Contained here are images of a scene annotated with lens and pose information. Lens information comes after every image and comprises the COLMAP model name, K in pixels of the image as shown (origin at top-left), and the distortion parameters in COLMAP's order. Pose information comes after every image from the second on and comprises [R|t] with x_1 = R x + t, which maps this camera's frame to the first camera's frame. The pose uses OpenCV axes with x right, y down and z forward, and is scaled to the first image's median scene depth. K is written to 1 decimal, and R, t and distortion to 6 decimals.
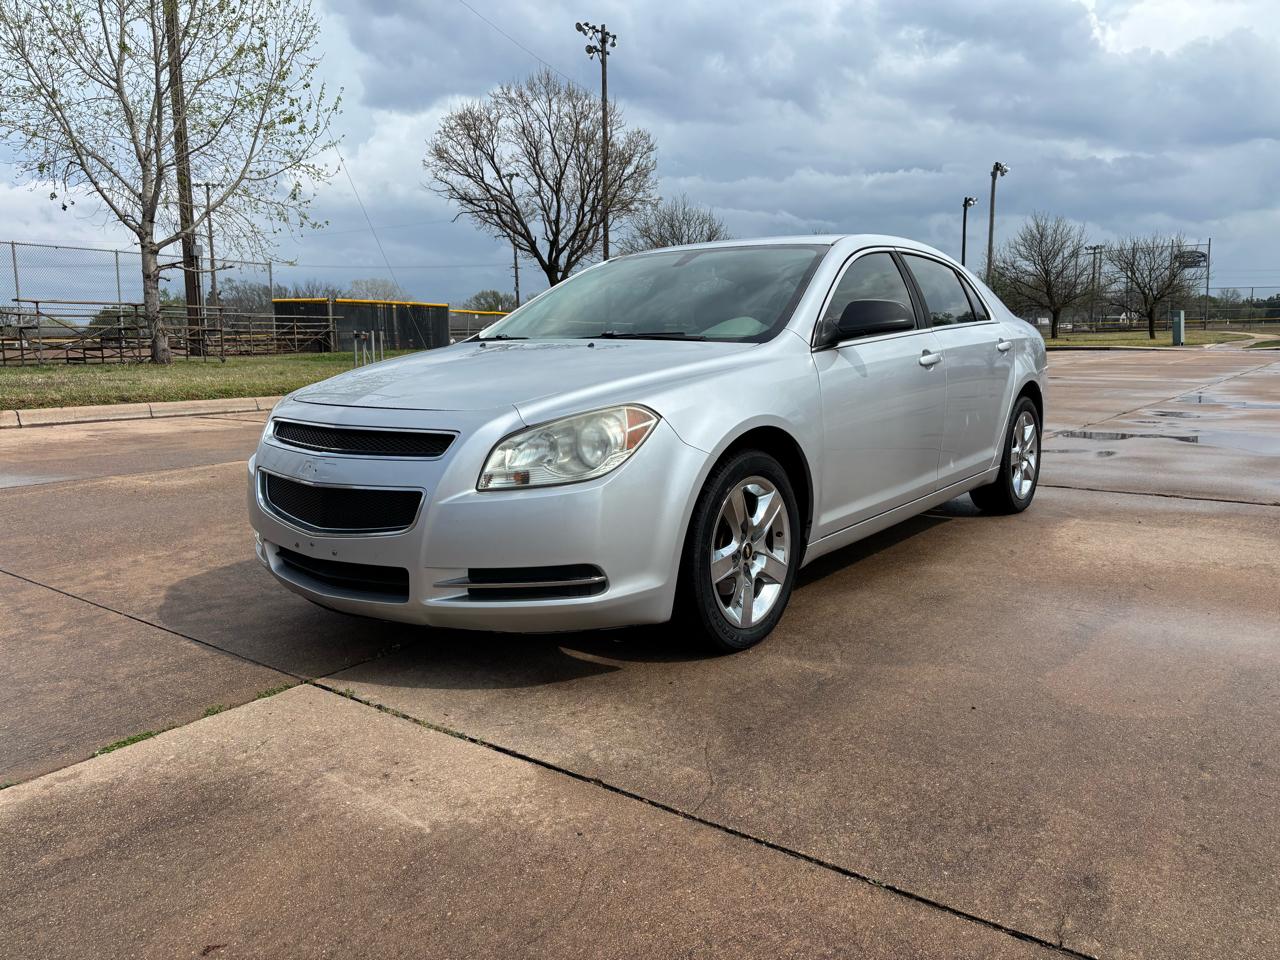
lens RADIAL K [[961.9, 0, 631.7], [0, 961.9, 475.3], [0, 0, 1]] dist [0.040275, -0.037224]
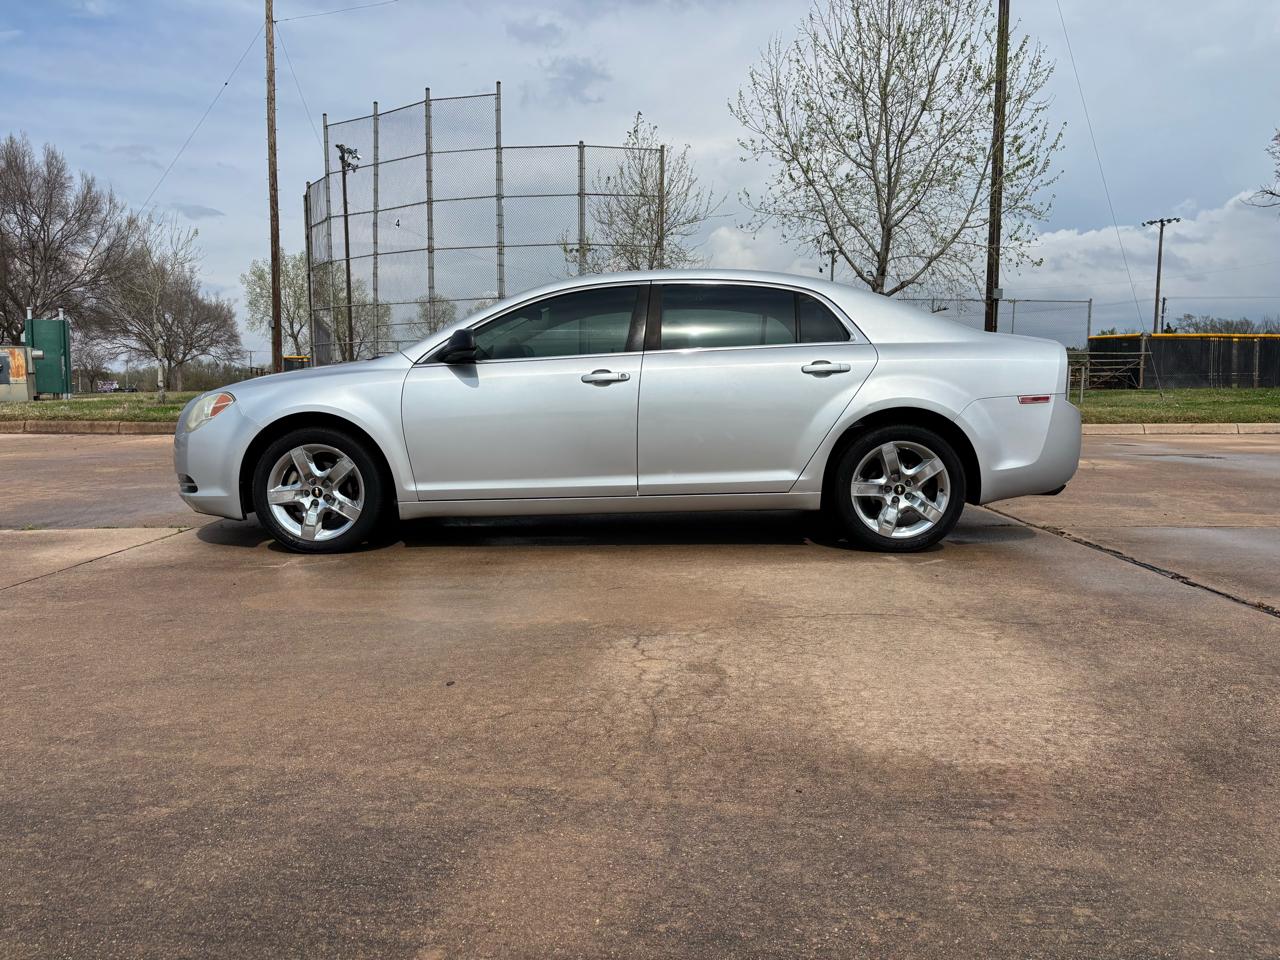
lens RADIAL K [[961.9, 0, 635.6], [0, 961.9, 475.6], [0, 0, 1]] dist [0.040275, -0.037224]
pose [[0.601741, 0.085871, -0.794062, 1.462364], [-0.117680, 0.992885, 0.018194, -0.032758], [0.789974, 0.082497, 0.607565, 0.391346]]
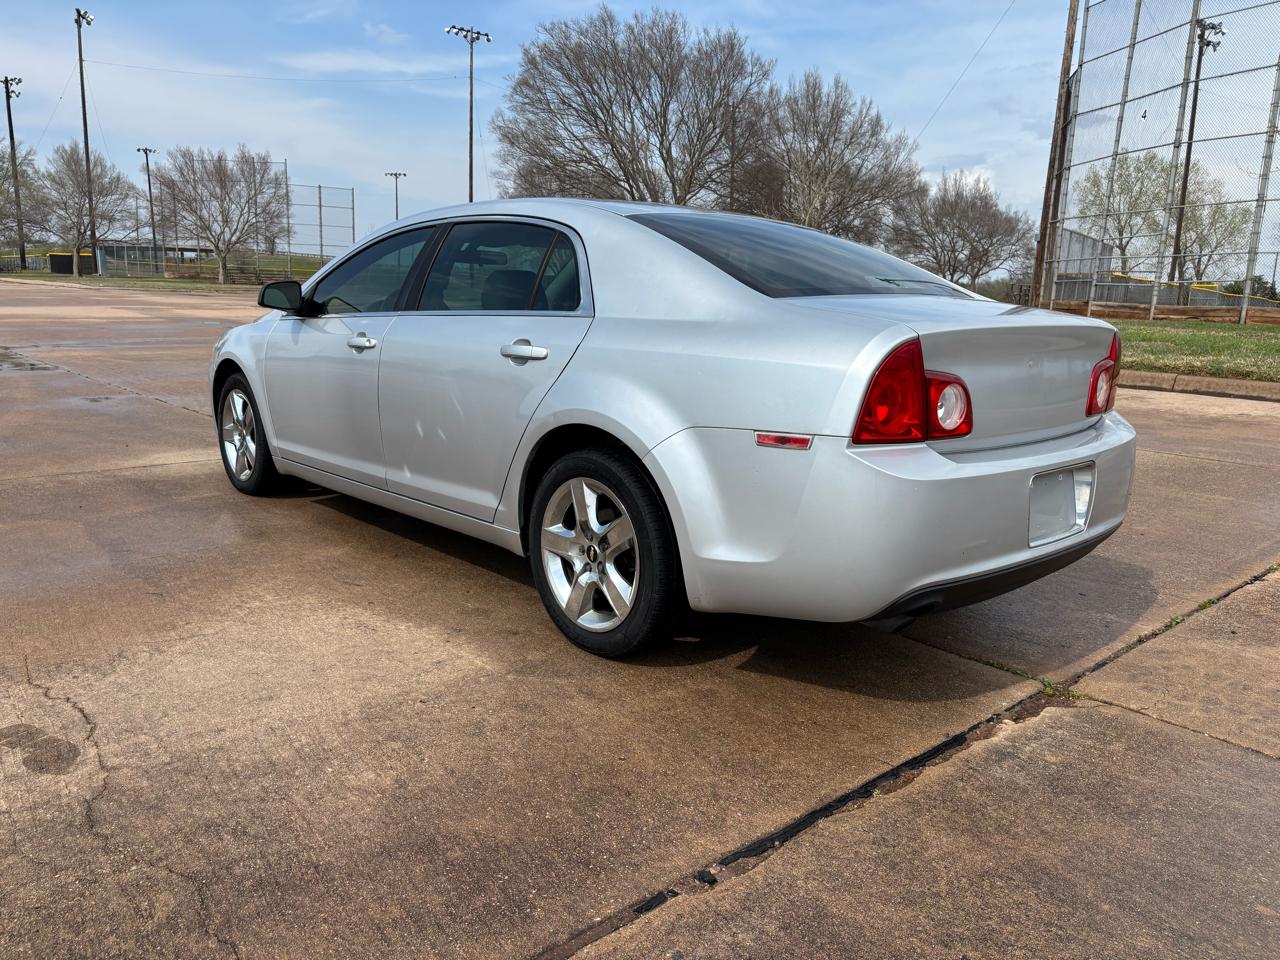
lens RADIAL K [[961.9, 0, 629.1], [0, 961.9, 477.4], [0, 0, 1]] dist [0.040275, -0.037224]
pose [[-0.183547, 0.198445, -0.962772, 1.403421], [-0.163115, 0.959685, 0.228906, -0.295562], [0.969383, 0.199058, -0.143777, 1.649812]]
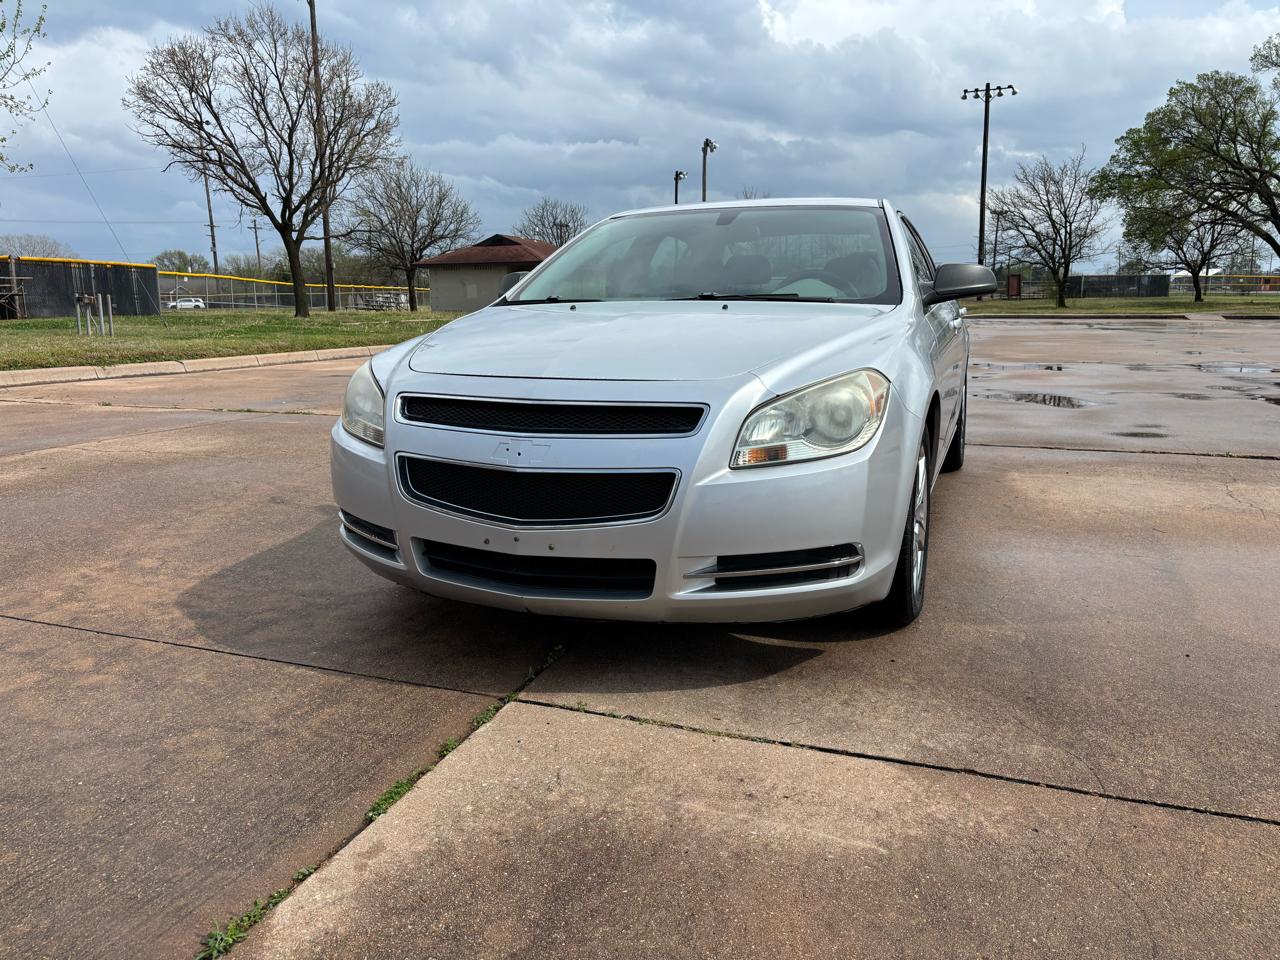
lens RADIAL K [[961.9, 0, 628.6], [0, 961.9, 483.6], [0, 0, 1]] dist [0.040275, -0.037224]
pose [[0.958745, -0.047626, 0.280250, -0.371682], [0.036175, 0.998291, 0.045897, -0.010770], [-0.281956, -0.033866, 0.958829, 0.123555]]
